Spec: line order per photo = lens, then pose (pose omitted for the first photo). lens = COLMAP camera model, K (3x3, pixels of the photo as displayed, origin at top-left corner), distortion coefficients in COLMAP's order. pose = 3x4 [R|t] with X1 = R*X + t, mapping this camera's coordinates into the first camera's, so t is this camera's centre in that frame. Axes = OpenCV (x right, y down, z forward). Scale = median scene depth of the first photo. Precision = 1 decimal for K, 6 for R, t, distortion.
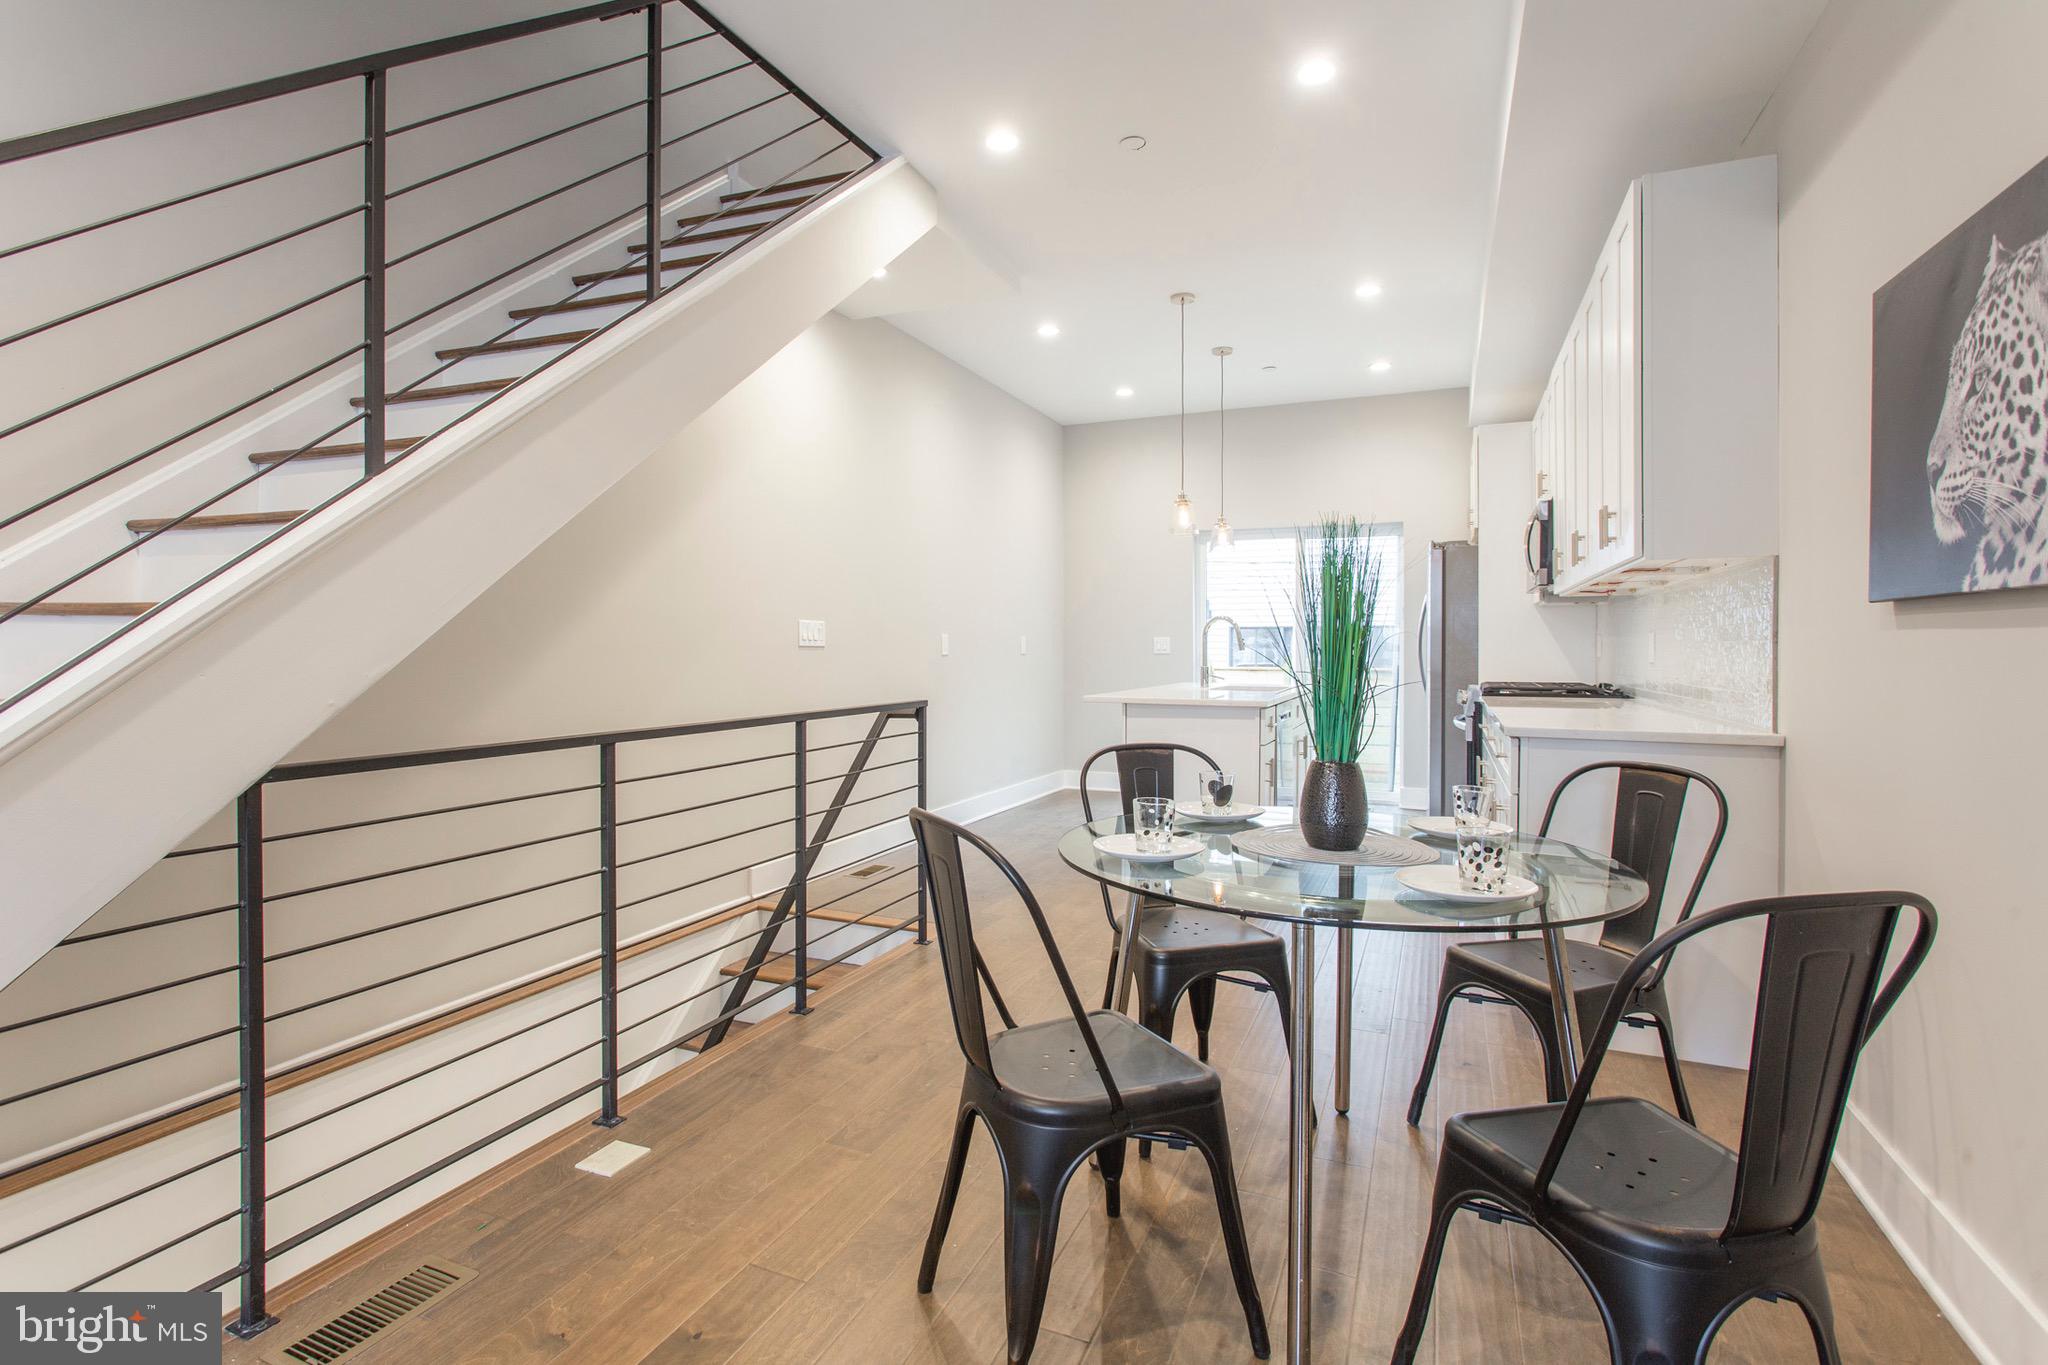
lens RADIAL K [[990.6, 0, 1004.0], [0, 990.6, 649.7], [0, 0, 1]] dist [-0.006056, 0.003253]
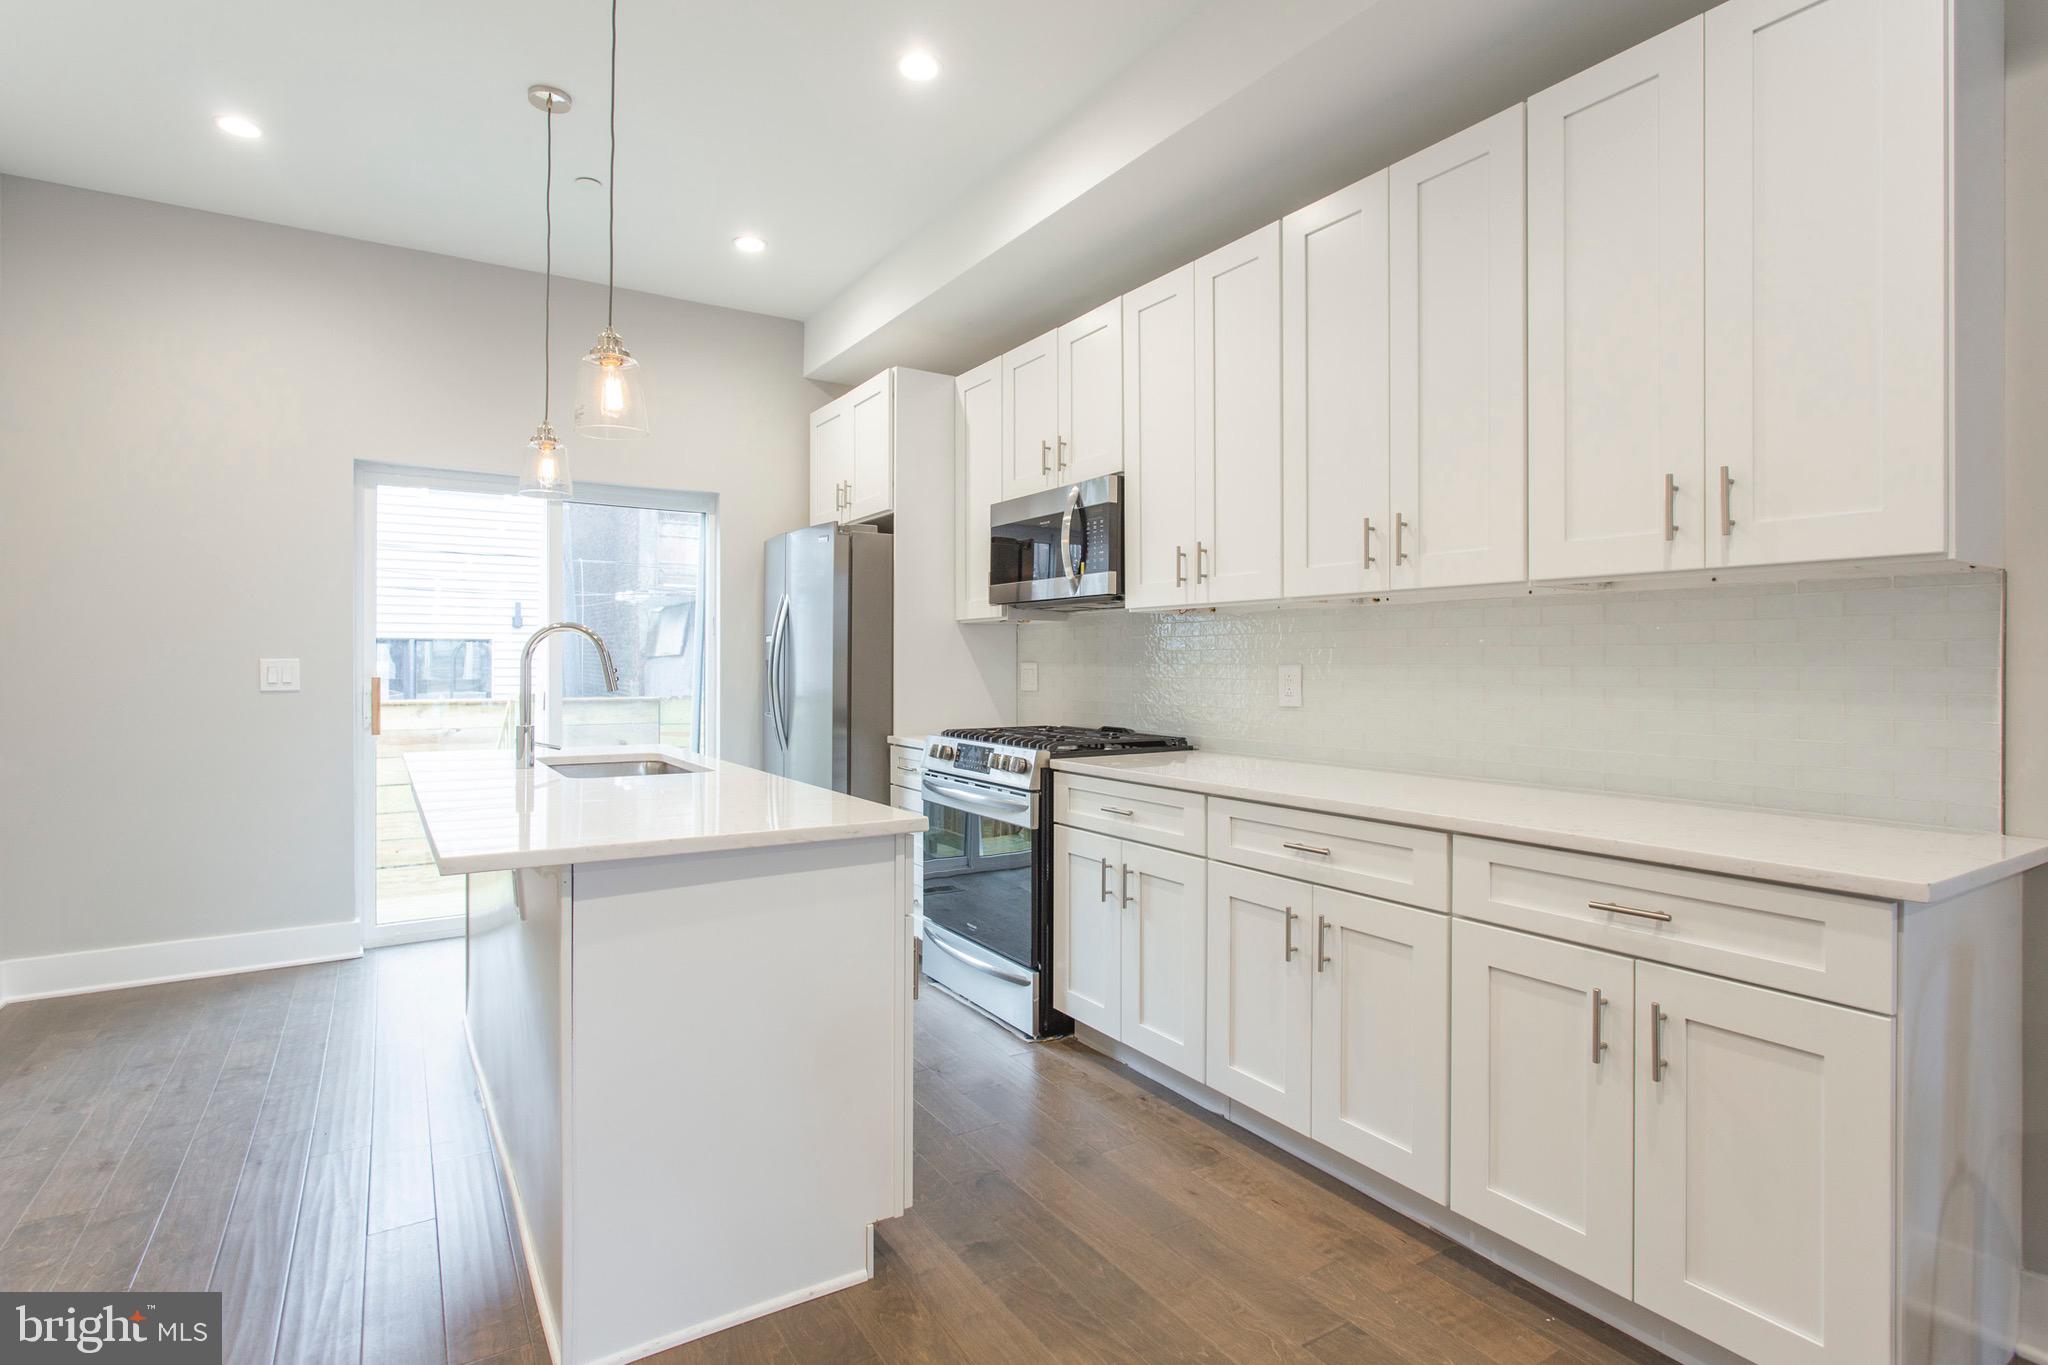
lens RADIAL K [[990.6, 0, 1031.2], [0, 990.6, 660.7], [0, 0, 1]] dist [-0.006056, 0.003253]
pose [[0.552102, -0.001490, 0.833776, -0.229763], [0.001307, 0.999999, 0.000921, -0.056740], [-0.833776, 0.000581, 0.552103, 1.978367]]
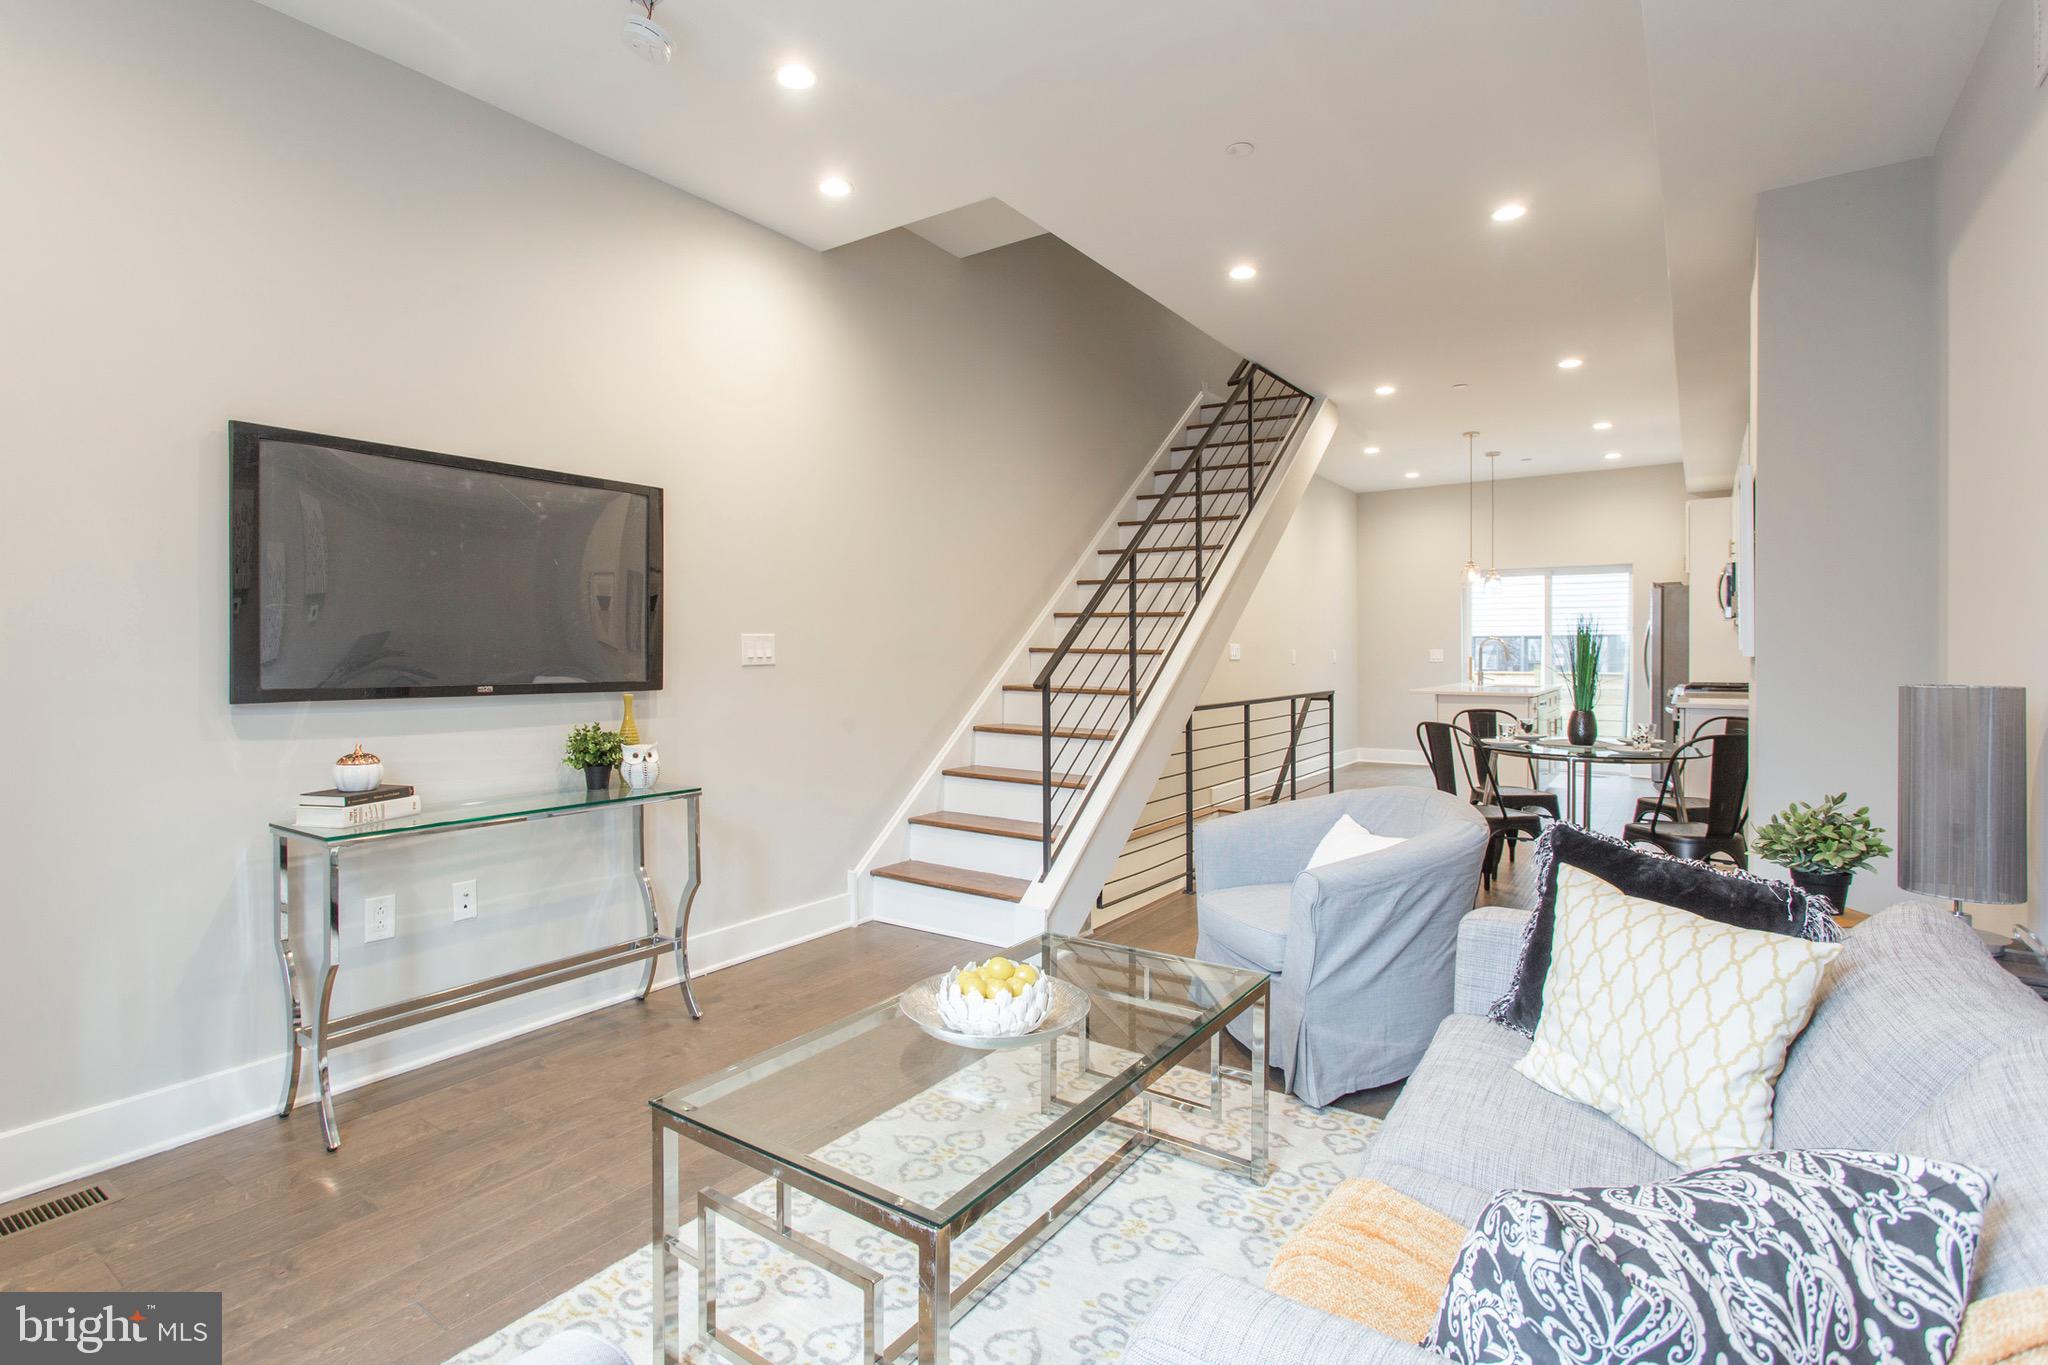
lens RADIAL K [[990.6, 0, 998.2], [0, 990.6, 655.8], [0, 0, 1]] dist [-0.006056, 0.003253]
pose [[0.979459, -0.002794, -0.201625, -0.739736], [0.003412, 0.999990, 0.002717, -0.046026], [0.201616, -0.003349, 0.979459, -2.120746]]
